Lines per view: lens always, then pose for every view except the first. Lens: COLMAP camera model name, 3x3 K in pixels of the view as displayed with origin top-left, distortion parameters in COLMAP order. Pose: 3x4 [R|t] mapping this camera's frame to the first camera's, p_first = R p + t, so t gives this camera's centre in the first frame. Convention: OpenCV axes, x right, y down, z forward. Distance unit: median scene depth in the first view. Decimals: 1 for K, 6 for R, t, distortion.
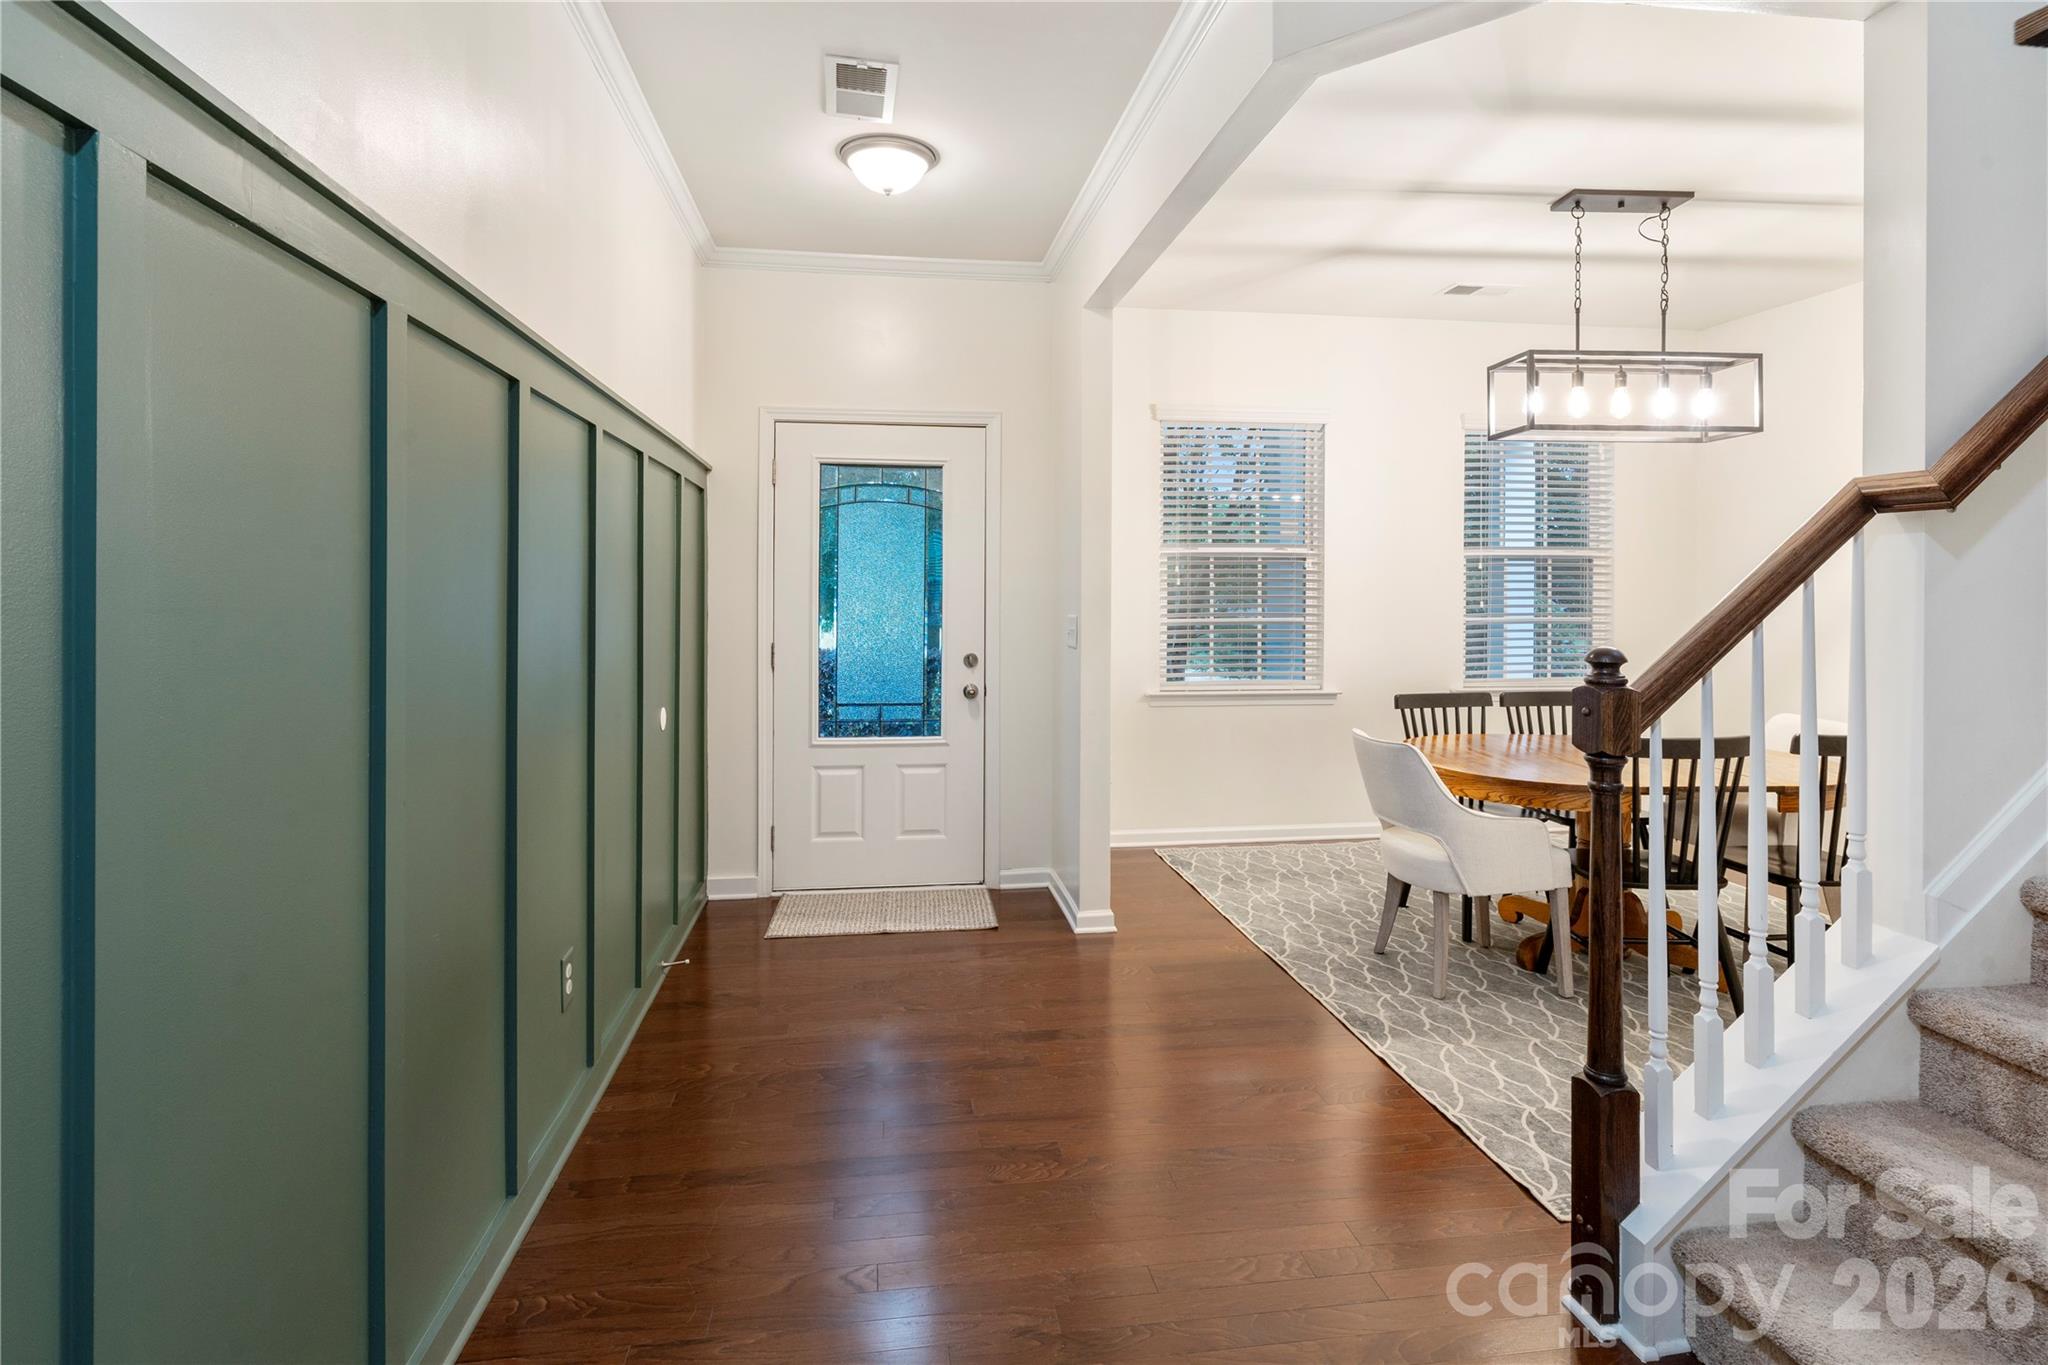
lens RADIAL K [[996.9, 0, 1007.4], [0, 996.9, 583.7], [0, 0, 1]] dist [0.004000, -0.000034]
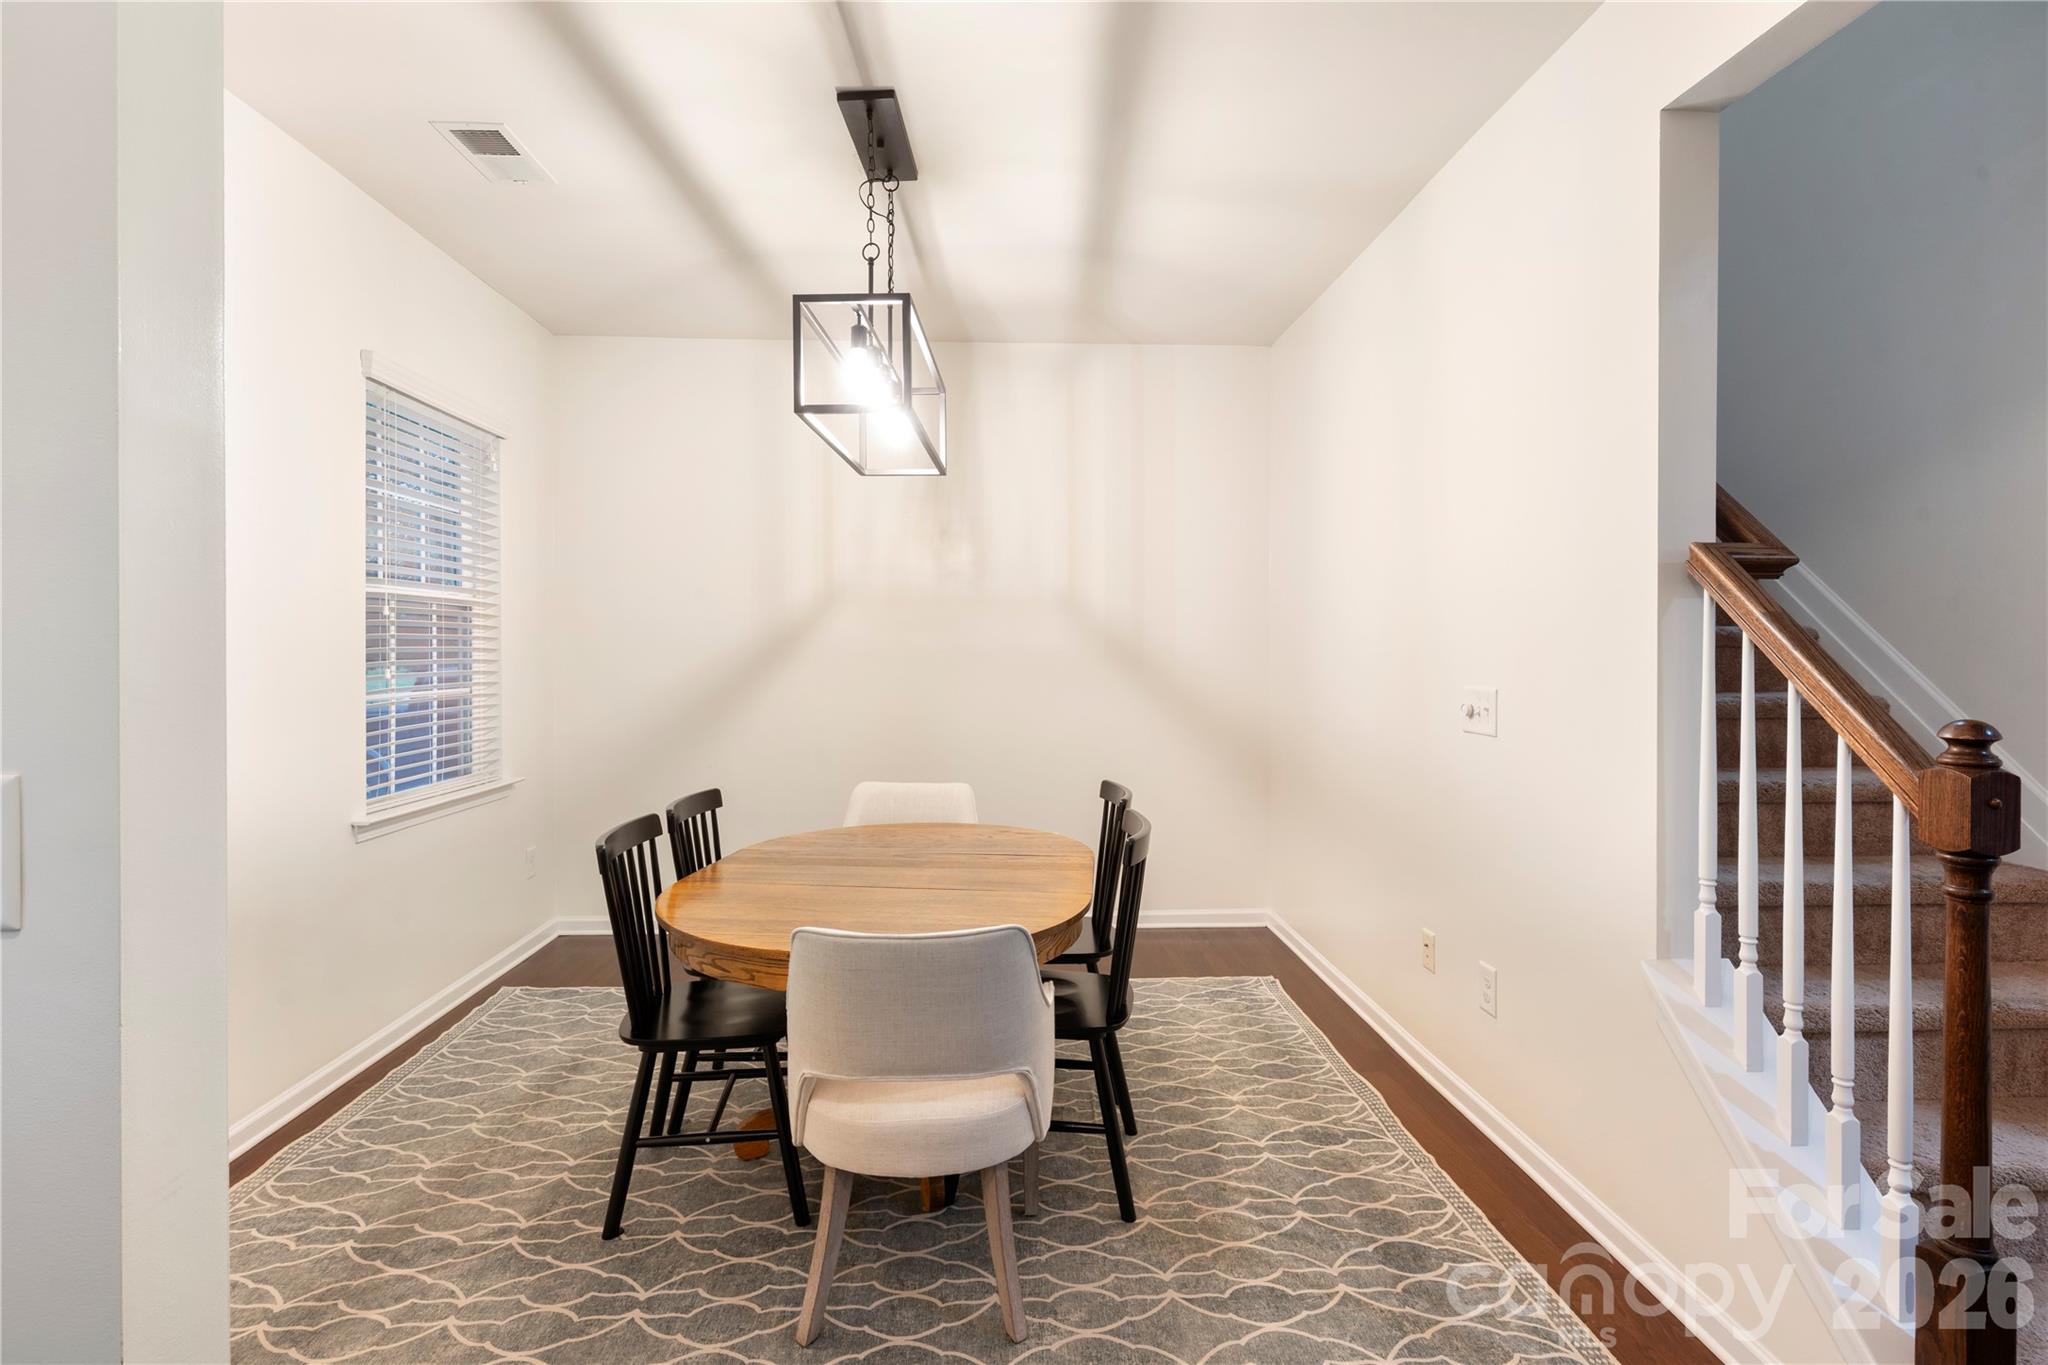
lens RADIAL K [[996.9, 0, 987.9], [0, 996.9, 651.6], [0, 0, 1]] dist [0.004000, -0.000034]
pose [[0.086656, -0.007581, 0.996209, -0.136327], [-0.004621, 0.999957, 0.008012, 0.001225], [-0.996228, -0.005298, 0.086617, 0.829919]]
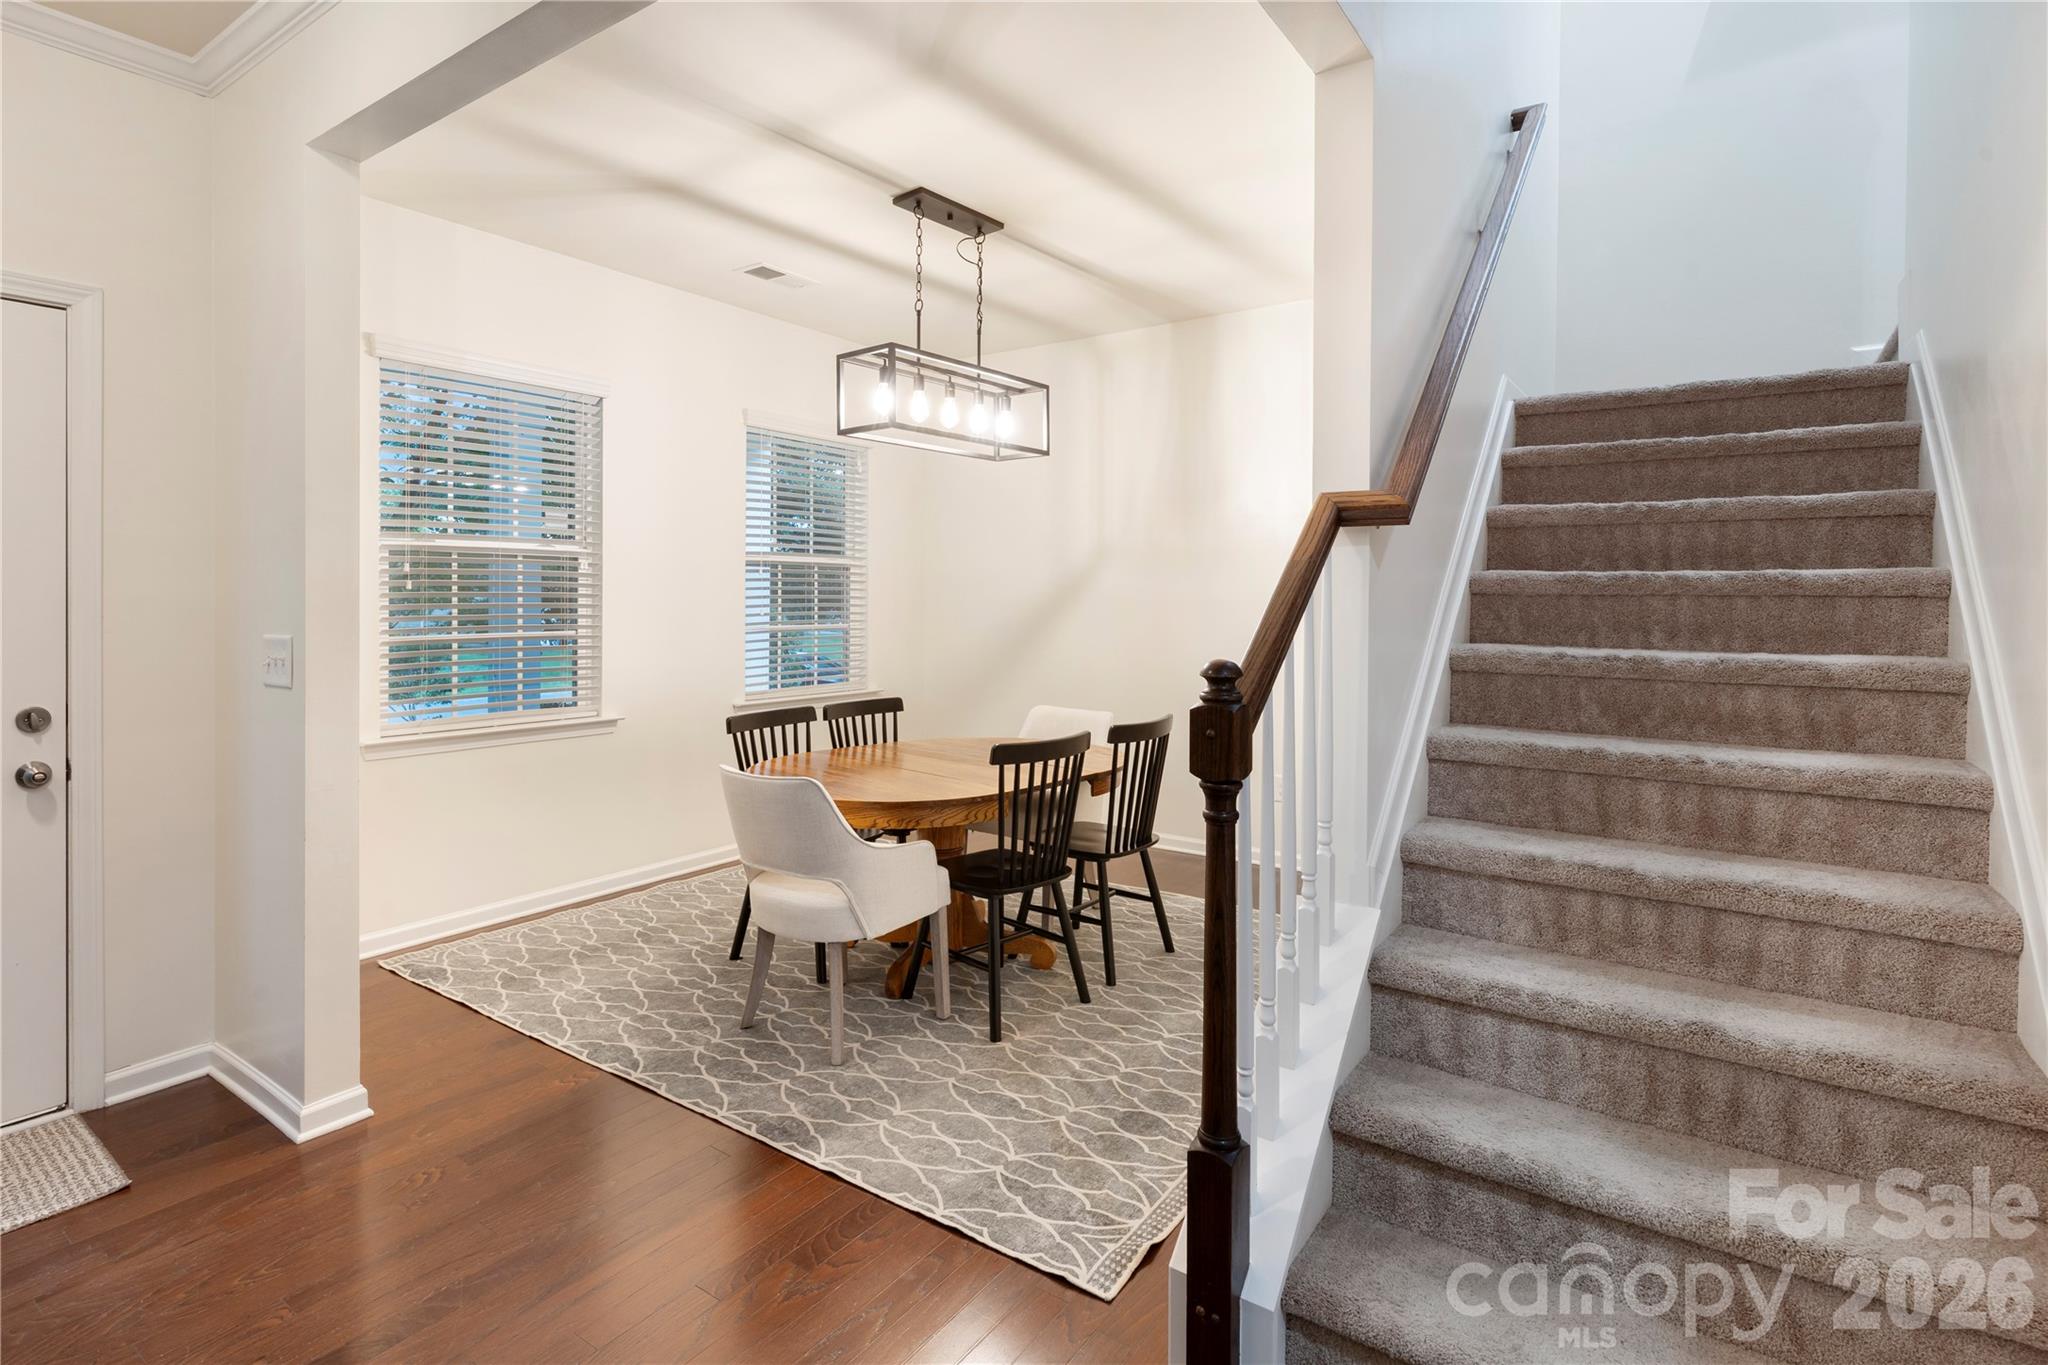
lens RADIAL K [[996.9, 0, 994.8], [0, 996.9, 603.6], [0, 0, 1]] dist [0.004000, -0.000034]
pose [[0.683458, -0.002897, 0.729984, -0.093694], [-0.005886, 0.999938, 0.009478, 0.002928], [-0.729966, -0.010774, 0.683399, 0.263397]]
